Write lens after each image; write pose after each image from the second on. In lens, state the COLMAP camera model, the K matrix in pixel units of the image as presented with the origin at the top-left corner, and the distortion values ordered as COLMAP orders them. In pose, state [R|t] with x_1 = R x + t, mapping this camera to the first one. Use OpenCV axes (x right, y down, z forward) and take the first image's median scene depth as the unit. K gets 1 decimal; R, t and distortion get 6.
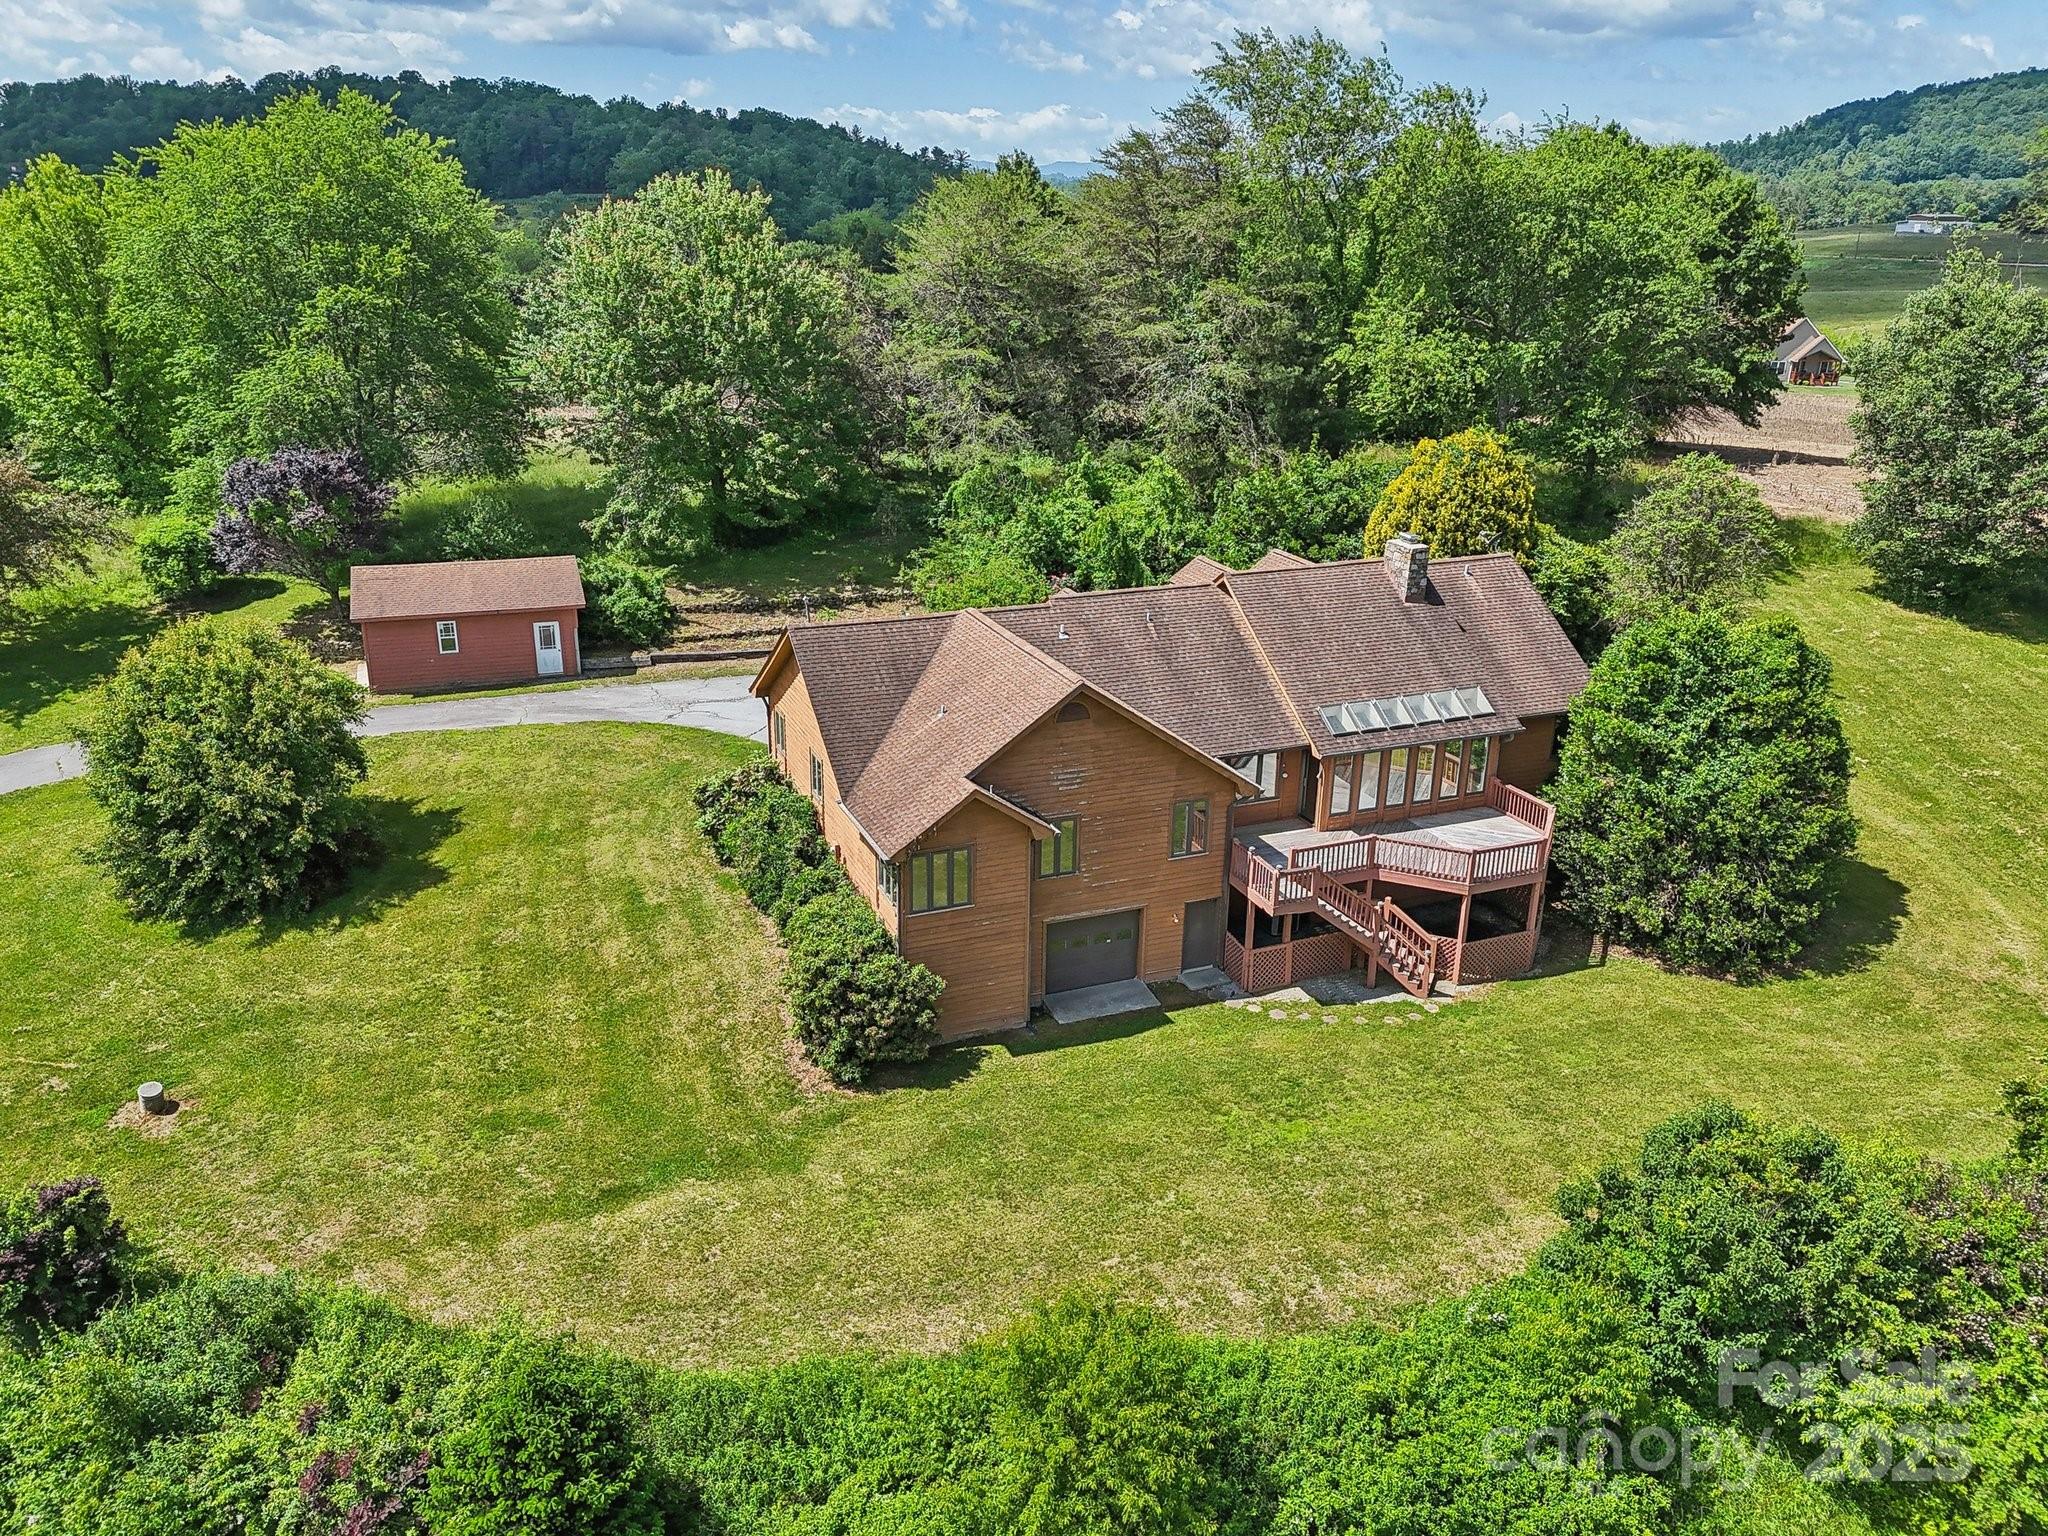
lens RADIAL K [[1584.0, 0, 984.4], [0, 1584.0, 765.0], [0, 0, 1]] dist [0.073977, -0.106377]
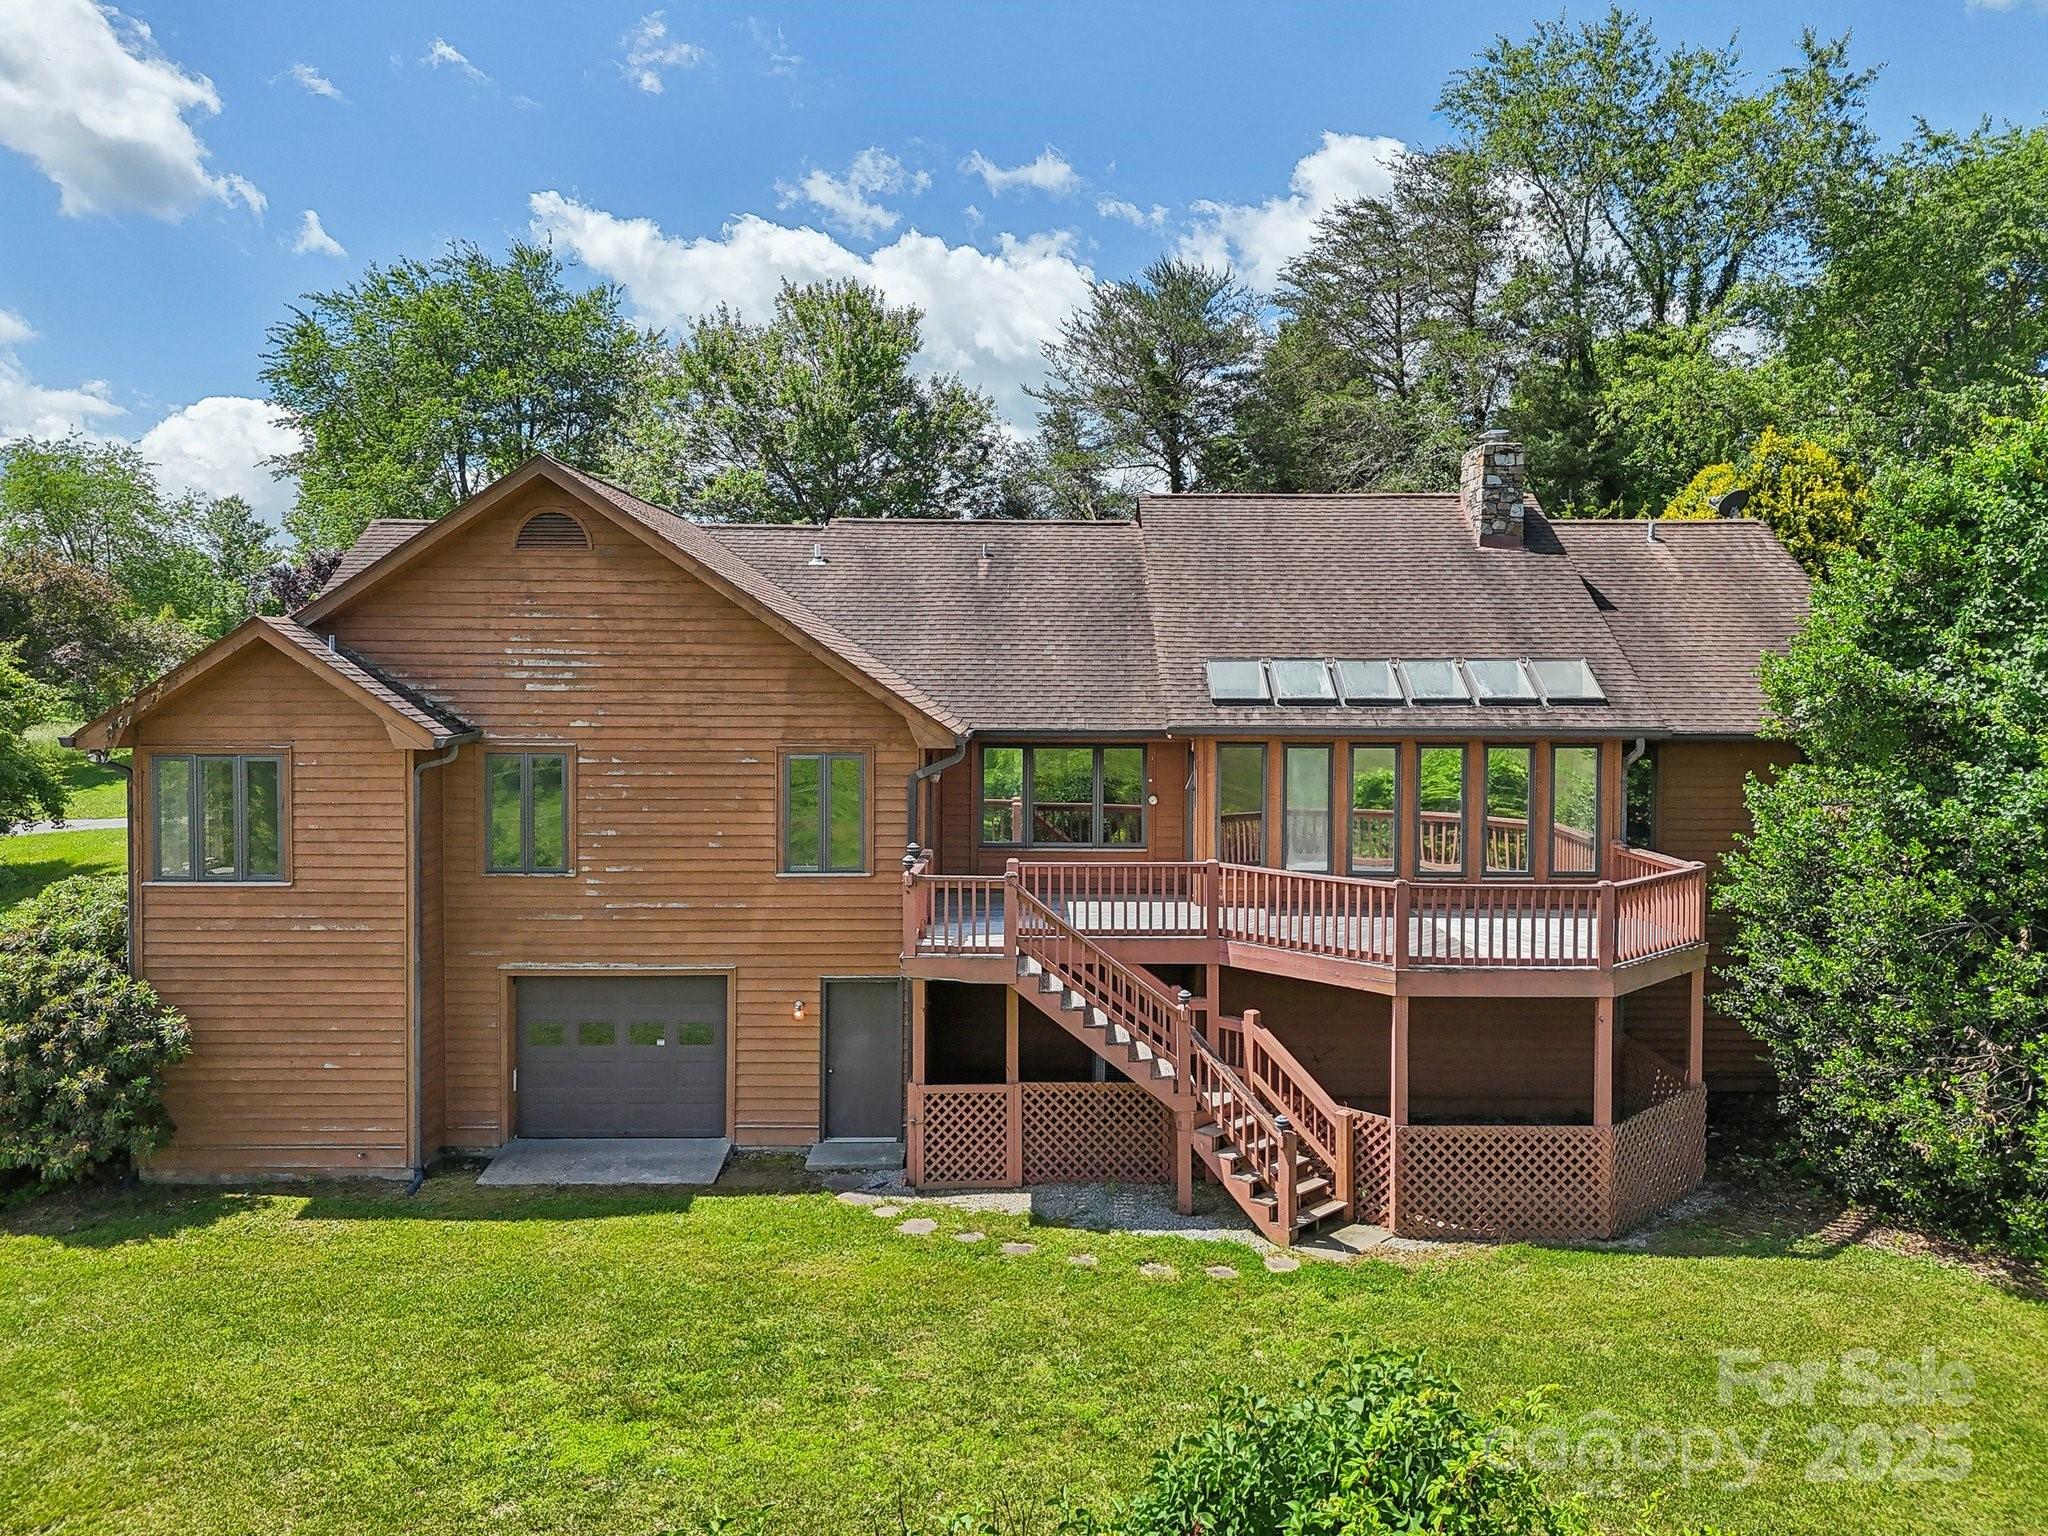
lens RADIAL K [[1543.3, 0, 1028.5], [0, 1543.3, 736.7], [0, 0, 1]] dist [0.068749, -0.088184]
pose [[0.930361, 0.007311, -0.366572, 0.359582], [-0.120187, 0.950640, -0.286074, 0.143680], [0.346387, 0.310209, 0.885317, 0.578581]]
